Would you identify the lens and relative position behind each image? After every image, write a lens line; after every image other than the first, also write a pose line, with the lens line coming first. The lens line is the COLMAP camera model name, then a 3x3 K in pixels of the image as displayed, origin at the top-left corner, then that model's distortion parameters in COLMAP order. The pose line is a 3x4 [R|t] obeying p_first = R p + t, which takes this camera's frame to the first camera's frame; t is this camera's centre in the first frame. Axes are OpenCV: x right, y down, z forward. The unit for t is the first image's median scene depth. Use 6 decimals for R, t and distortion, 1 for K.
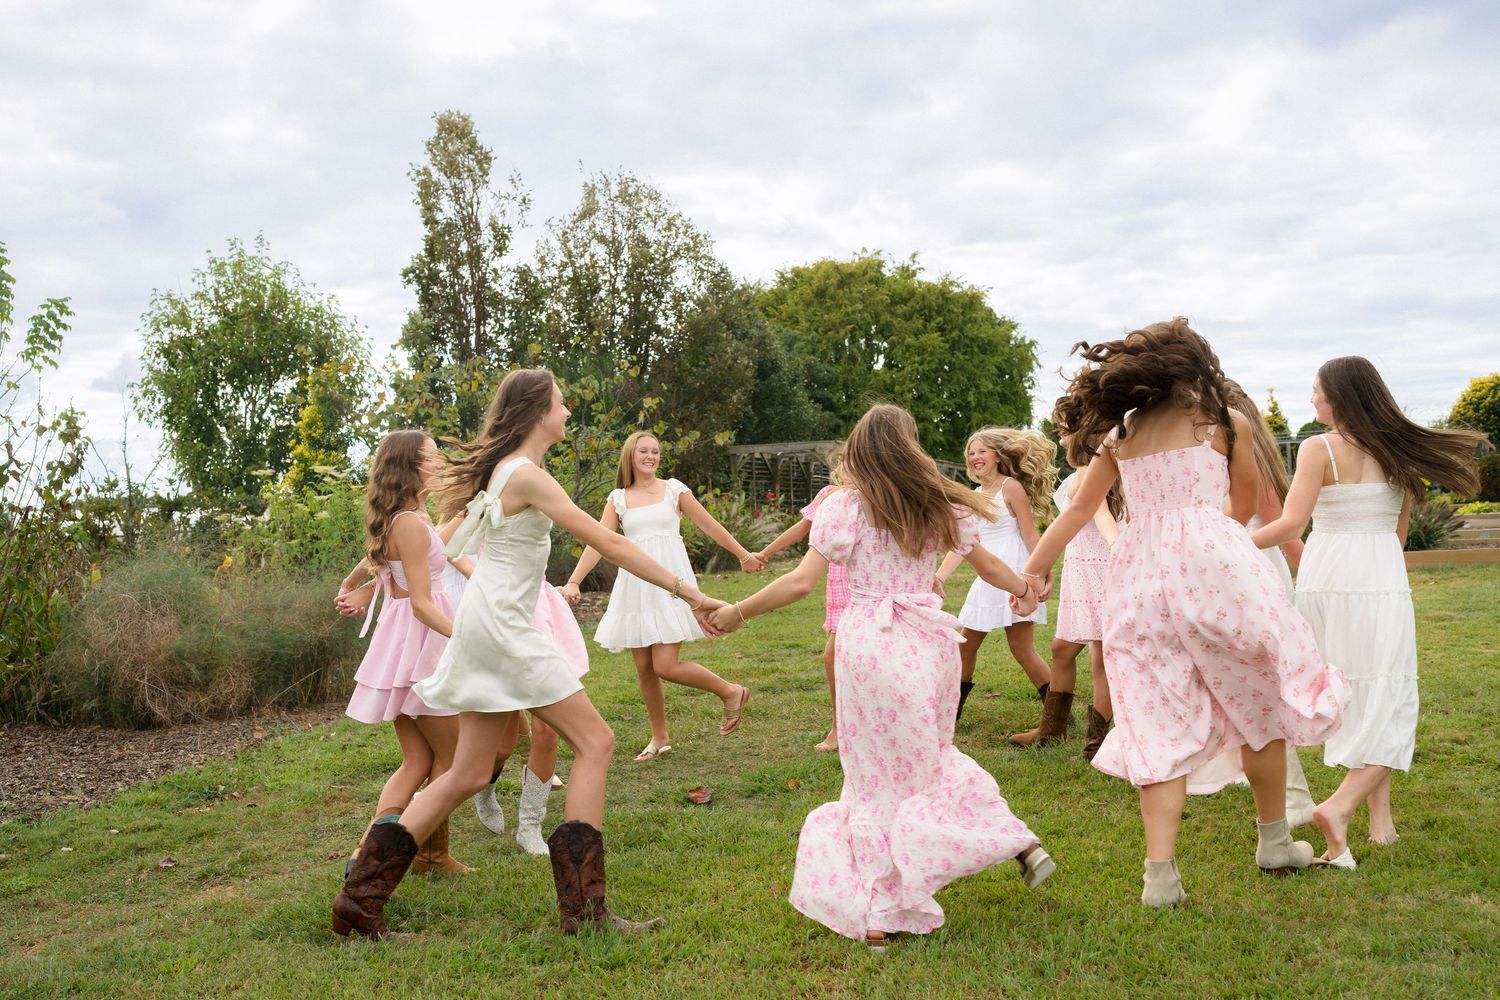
lens RADIAL K [[1470.1, 0, 742.8], [0, 1470.1, 502.8], [0, 0, 1]] dist [0.005046, 0.002139]
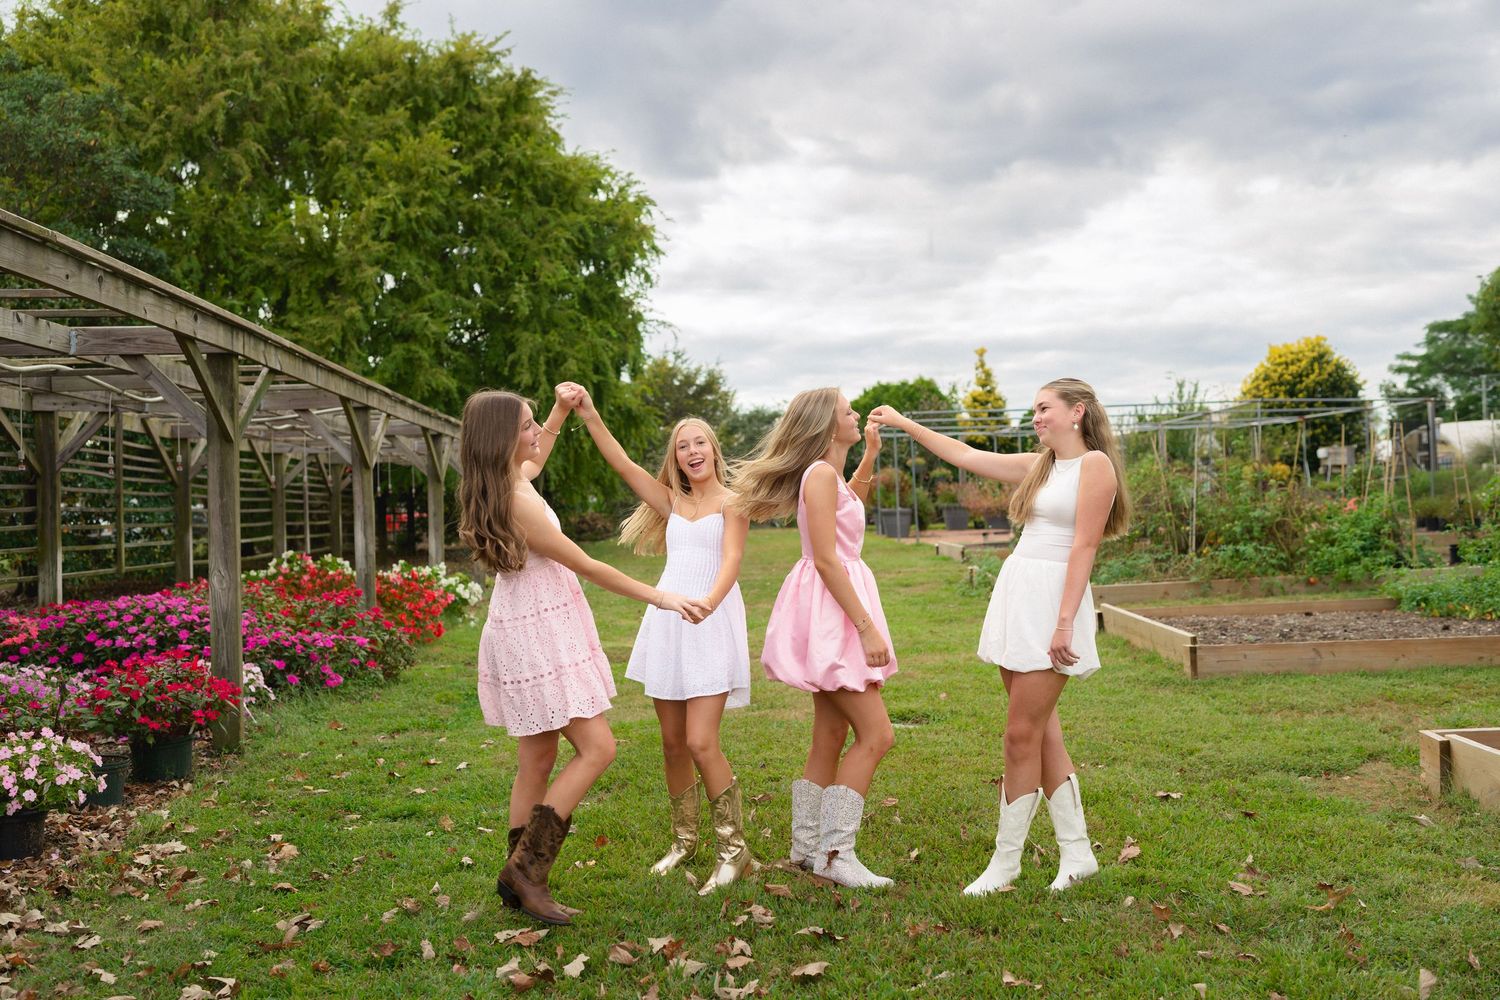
lens RADIAL K [[1463.8, 0, 743.1], [0, 1463.8, 501.3], [0, 0, 1]] dist [0.014164, 0.013773]
pose [[0.940357, 0.018542, 0.339684, 0.108261], [-0.016134, 0.999821, -0.009914, -0.011084], [-0.339806, 0.003842, 0.940488, 0.865326]]
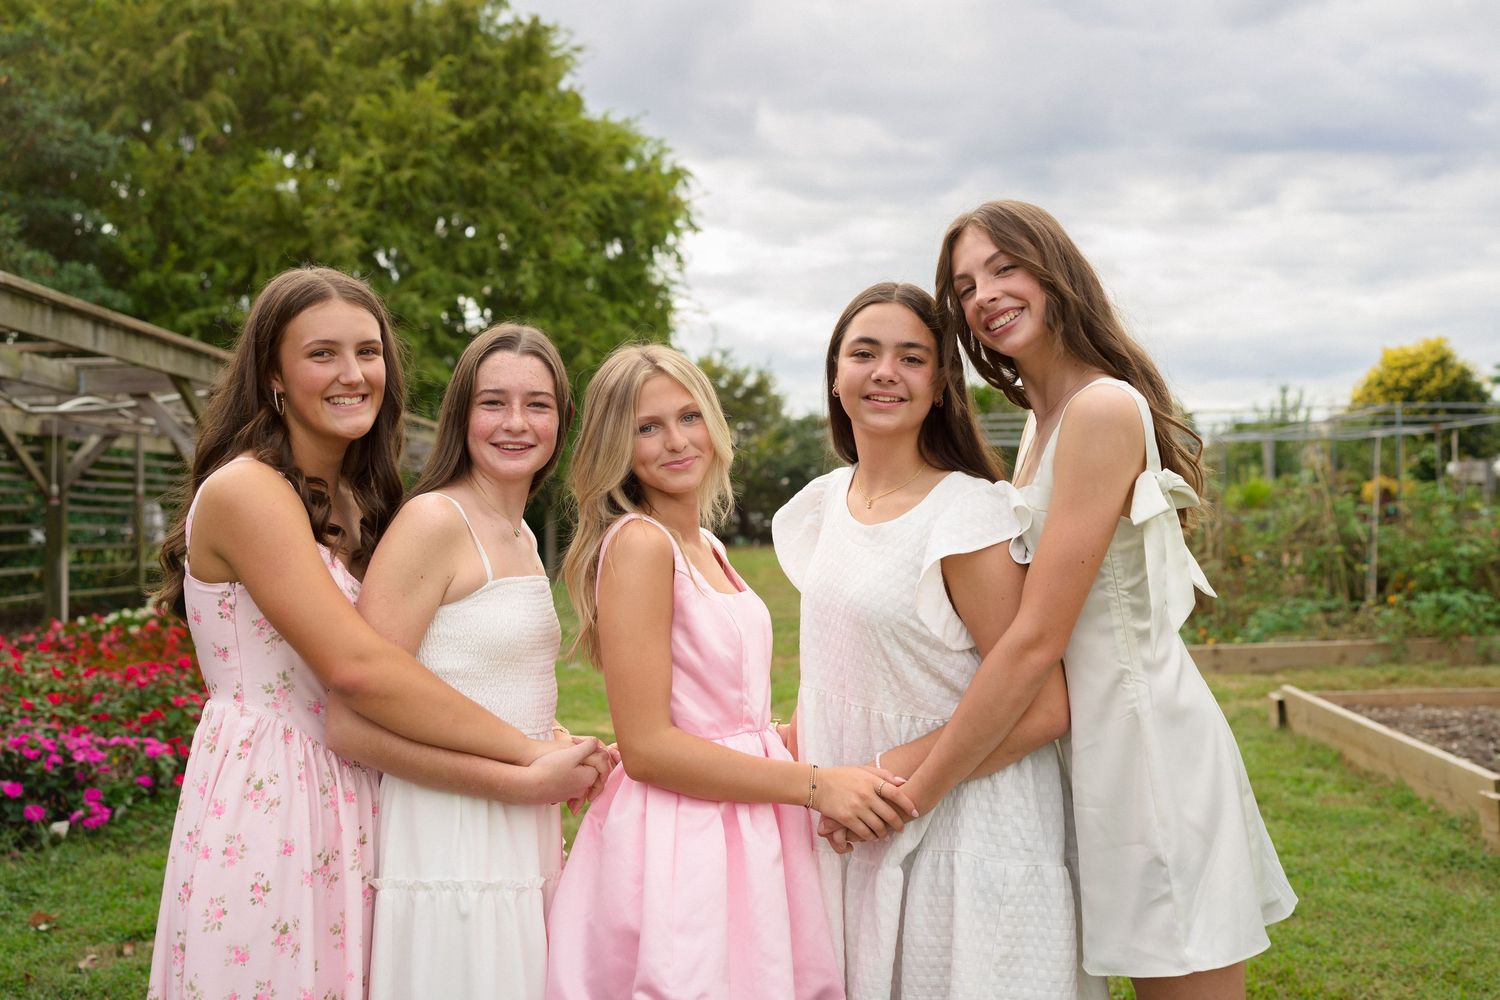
lens RADIAL K [[1493.8, 0, 735.8], [0, 1493.8, 500.1], [0, 0, 1]] dist [0.012551, 0.013477]
pose [[0.953454, 0.031811, 0.299856, 0.141529], [-0.028405, 0.999473, -0.015711, -0.014966], [-0.300198, 0.006462, 0.953855, 0.943358]]
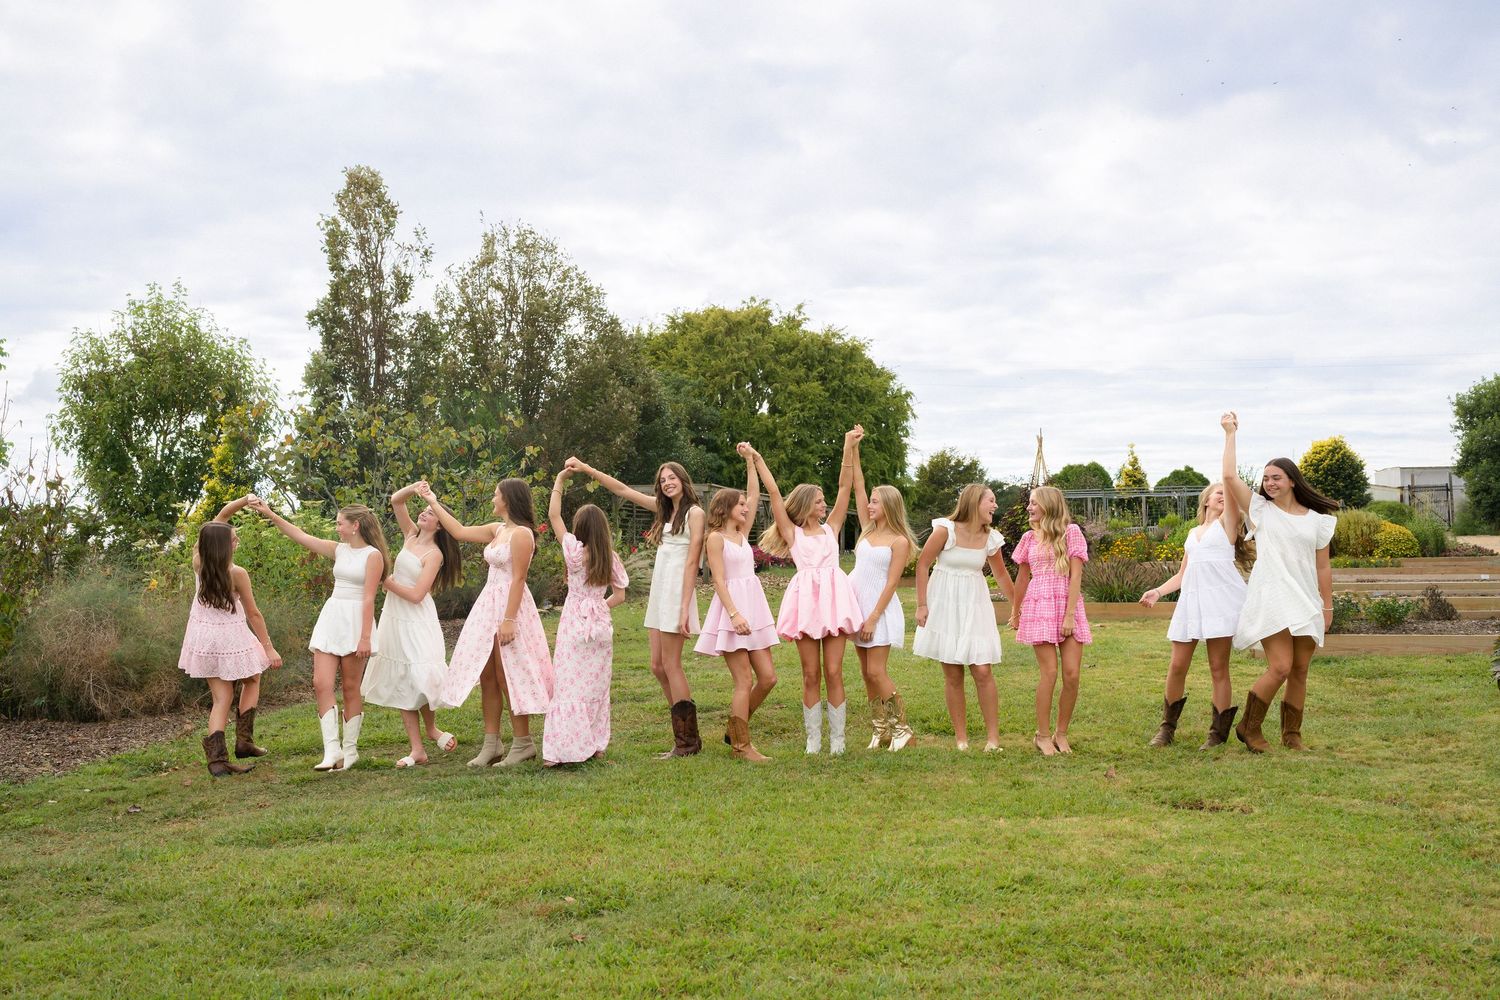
lens RADIAL K [[1466.1, 0, 751.3], [0, 1466.1, 472.6], [0, 0, 1]] dist [0.005344, -0.003205]
pose [[0.996531, 0.033498, 0.076183, 0.009638], [-0.030181, 0.998563, -0.044288, -0.003533], [-0.077557, 0.041835, 0.996110, -0.064331]]
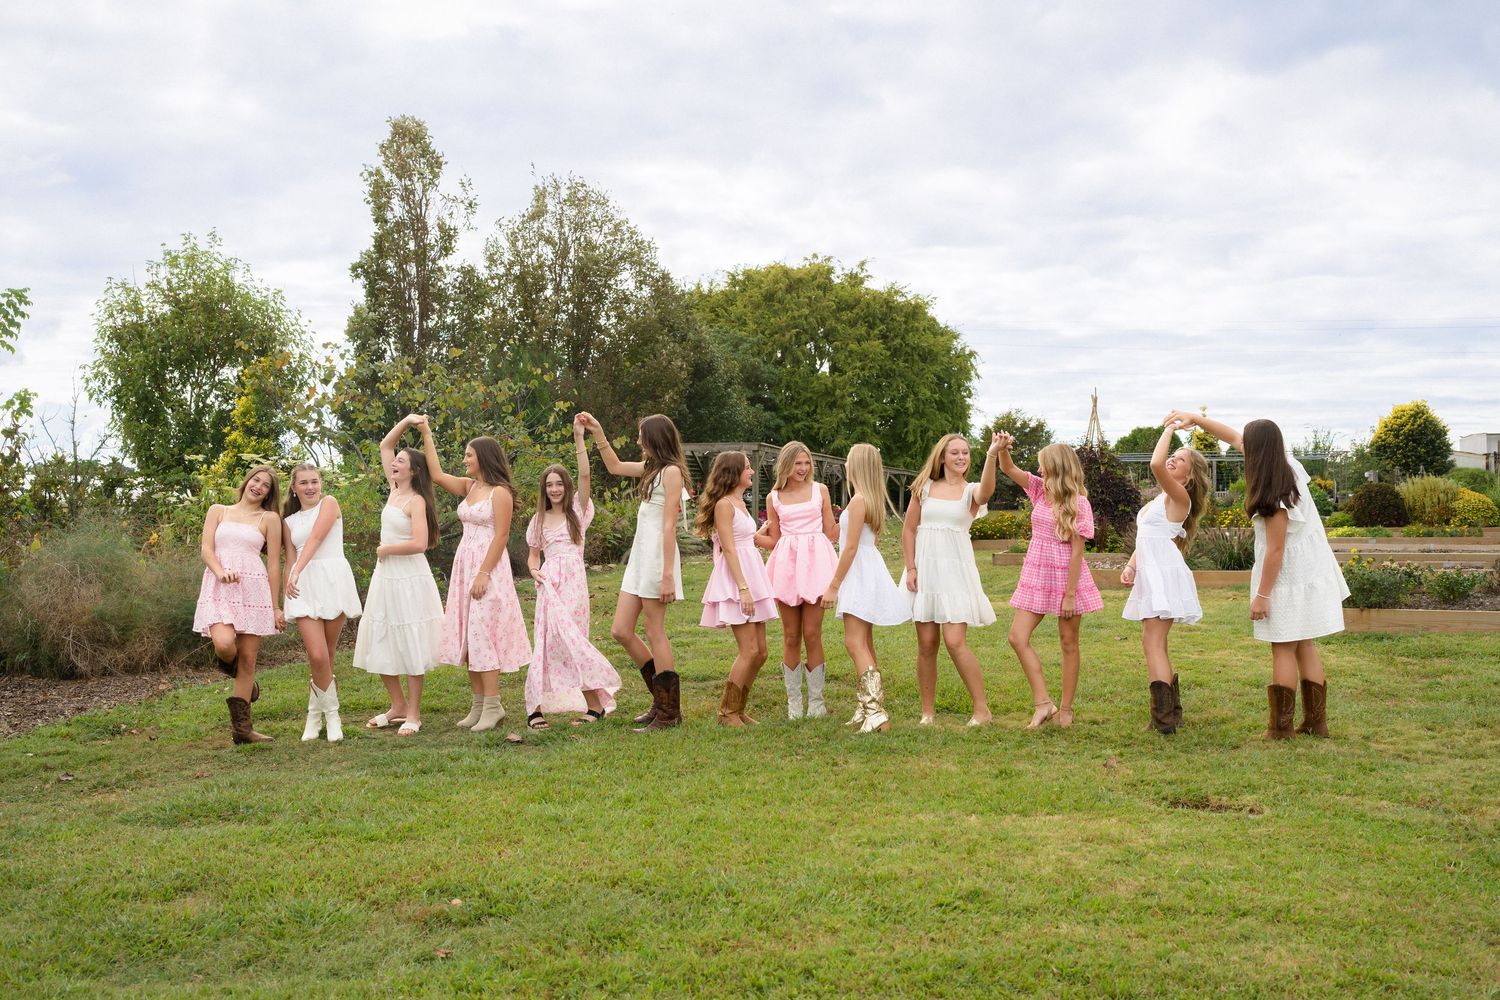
lens RADIAL K [[1465.5, 0, 744.4], [0, 1465.5, 484.5], [0, 0, 1]] dist [0.004413, 0.009418]
pose [[0.998805, 0.042216, 0.024606, 0.024359], [-0.042053, 0.999090, -0.007103, -0.003902], [-0.024883, 0.006060, 0.999672, -0.046098]]
